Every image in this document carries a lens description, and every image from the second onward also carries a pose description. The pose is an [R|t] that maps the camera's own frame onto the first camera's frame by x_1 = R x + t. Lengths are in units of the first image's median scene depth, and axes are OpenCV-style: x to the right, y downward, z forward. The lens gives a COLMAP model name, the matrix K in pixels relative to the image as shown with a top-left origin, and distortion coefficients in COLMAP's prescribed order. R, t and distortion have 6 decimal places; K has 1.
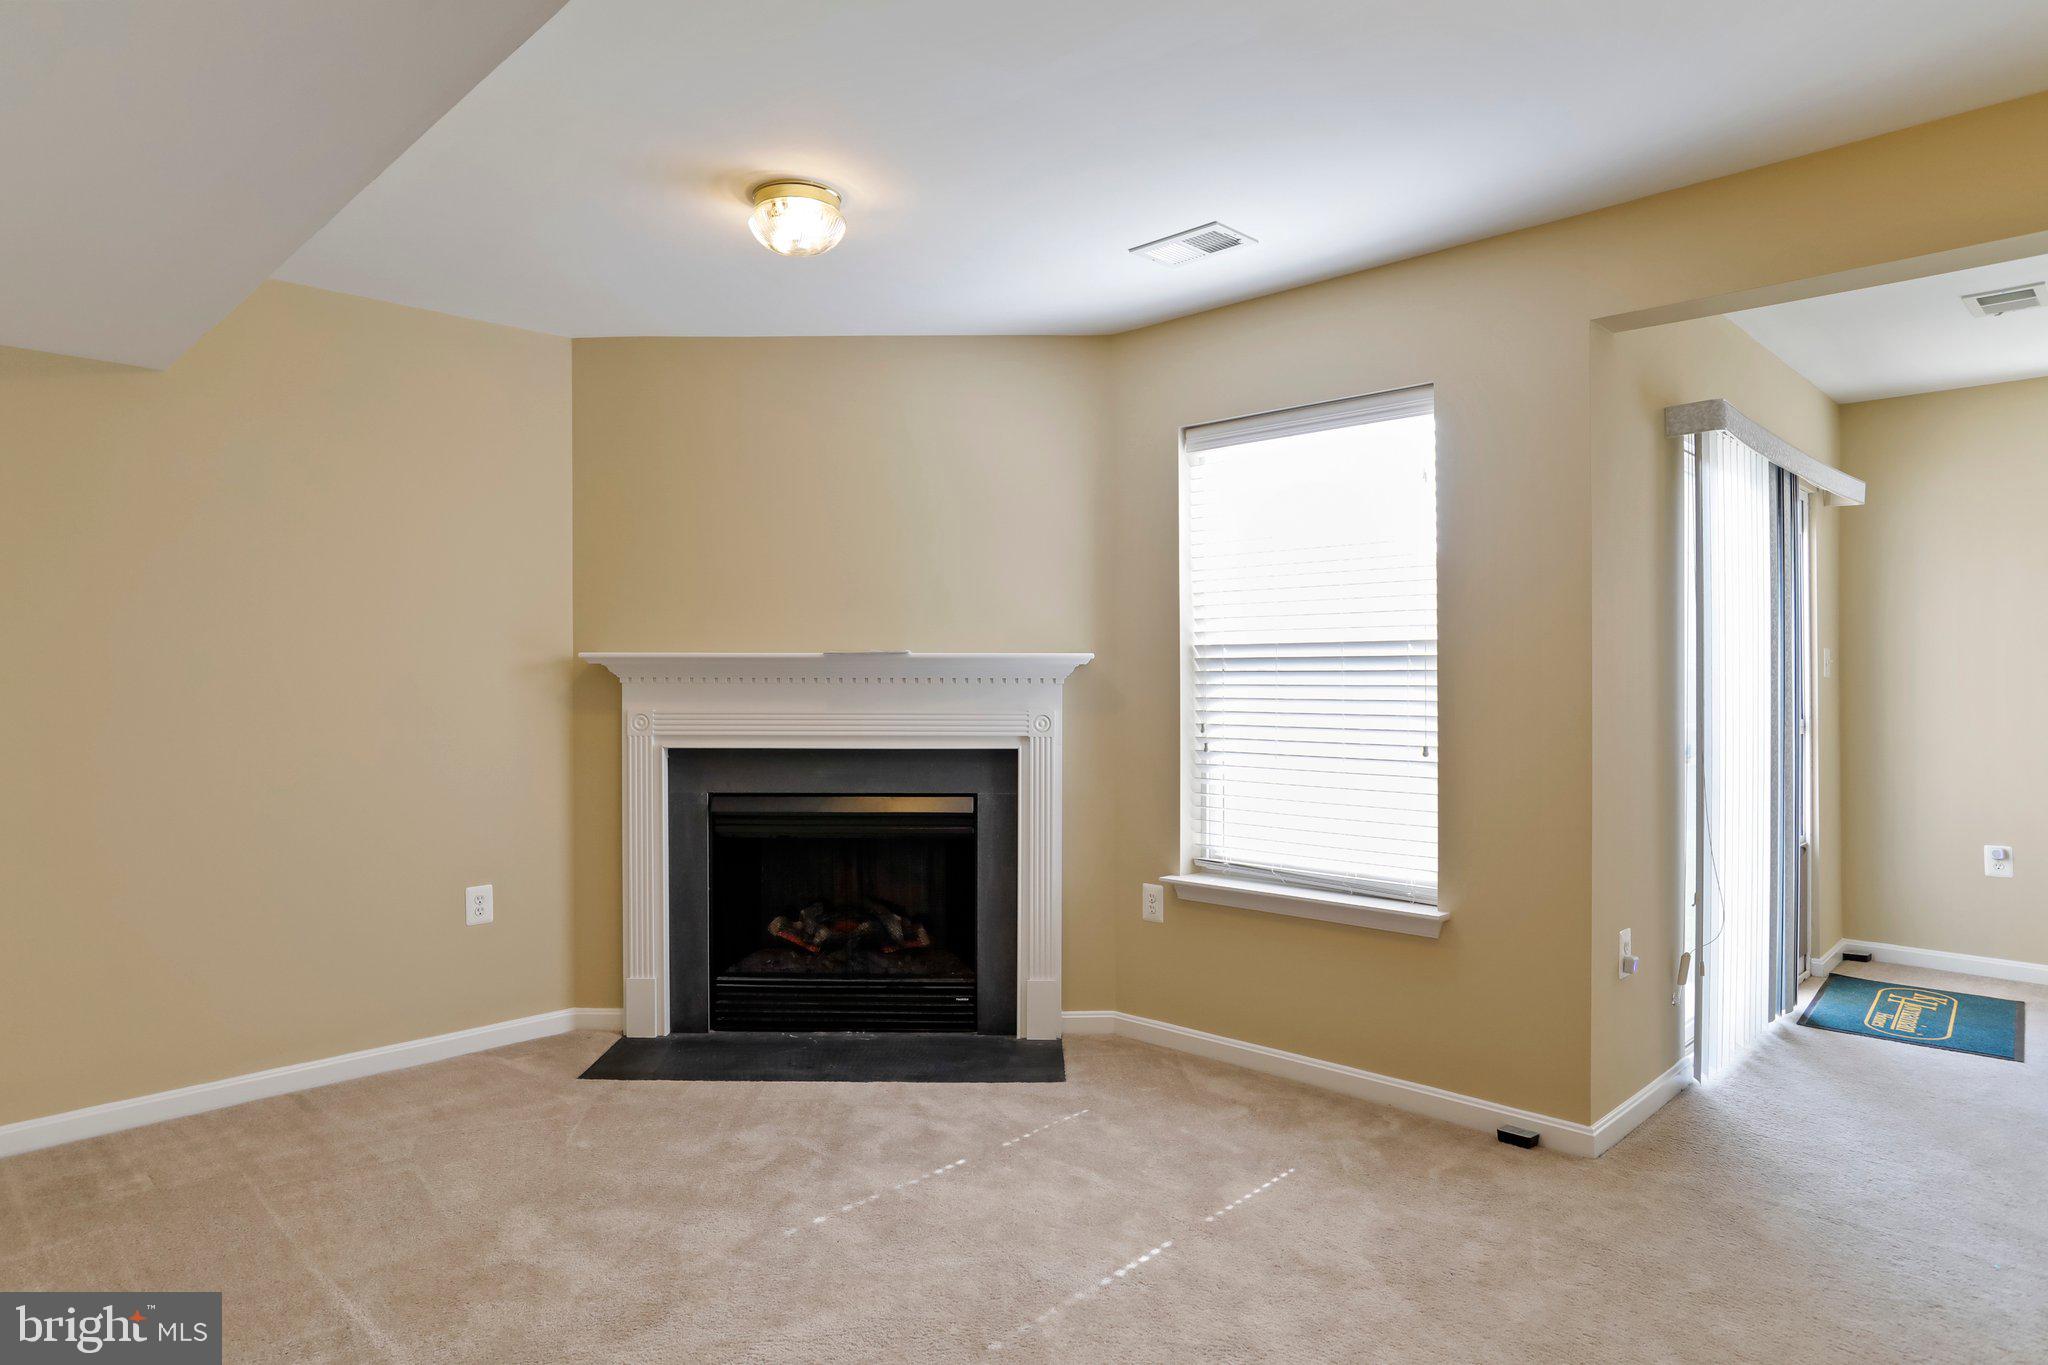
lens RADIAL K [[1211.5, 0, 1035.2], [0, 1211.5, 673.4], [0, 0, 1]] dist [-0.018992, 0.001561]
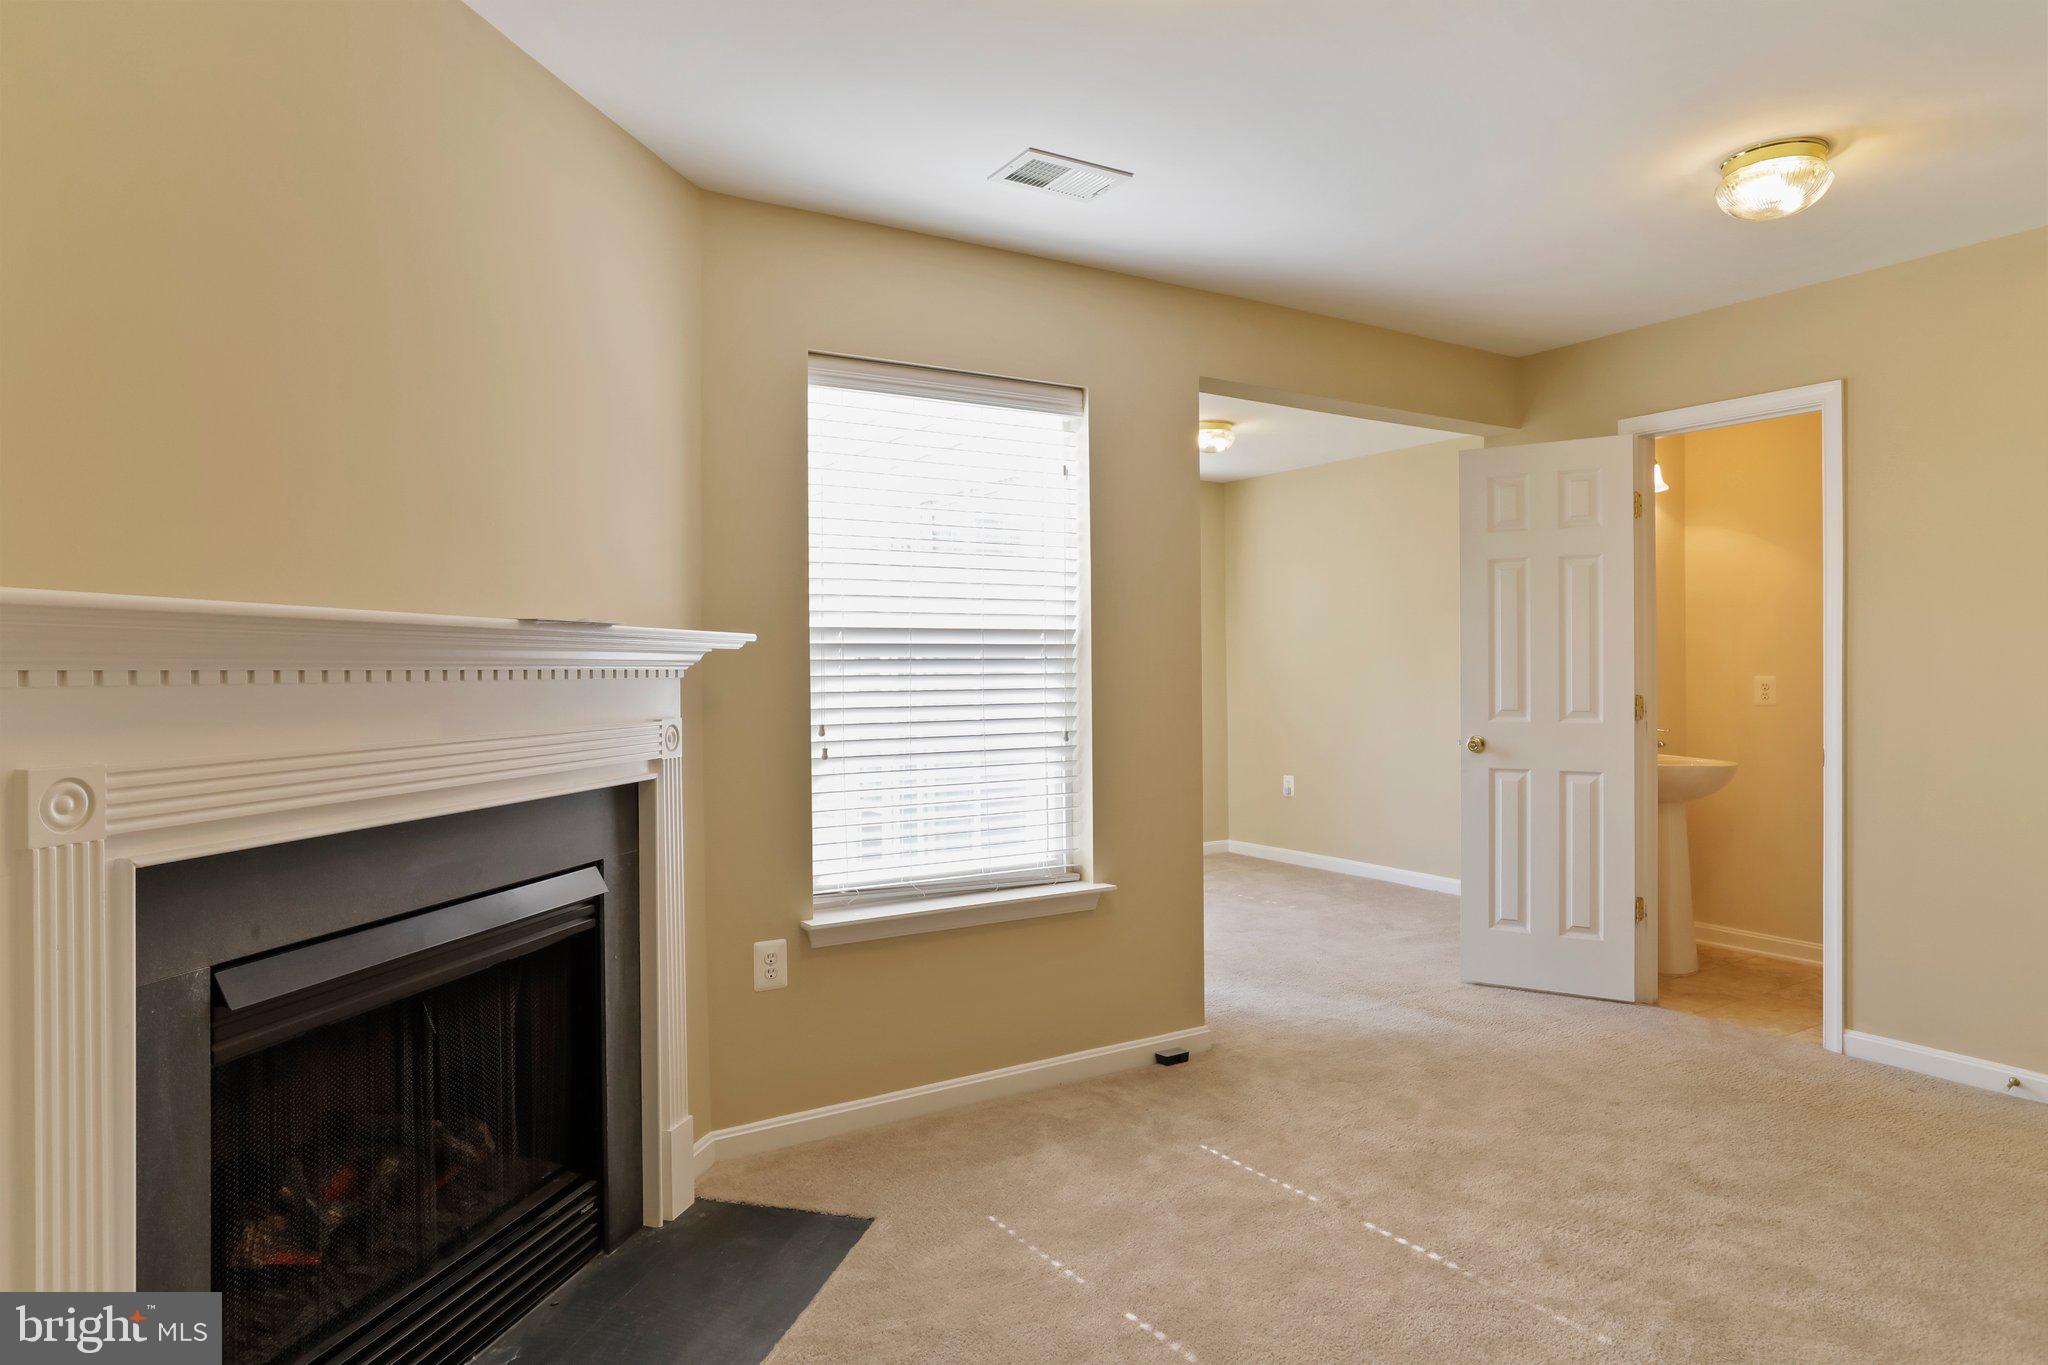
lens RADIAL K [[1211.5, 0, 1023.1], [0, 1211.5, 673.7], [0, 0, 1]] dist [-0.018992, 0.001561]
pose [[0.238001, -0.007337, 0.971237, -0.616286], [0.001782, 0.999973, 0.007117, 0.001971], [-0.971263, 0.000037, 0.238007, 0.683606]]
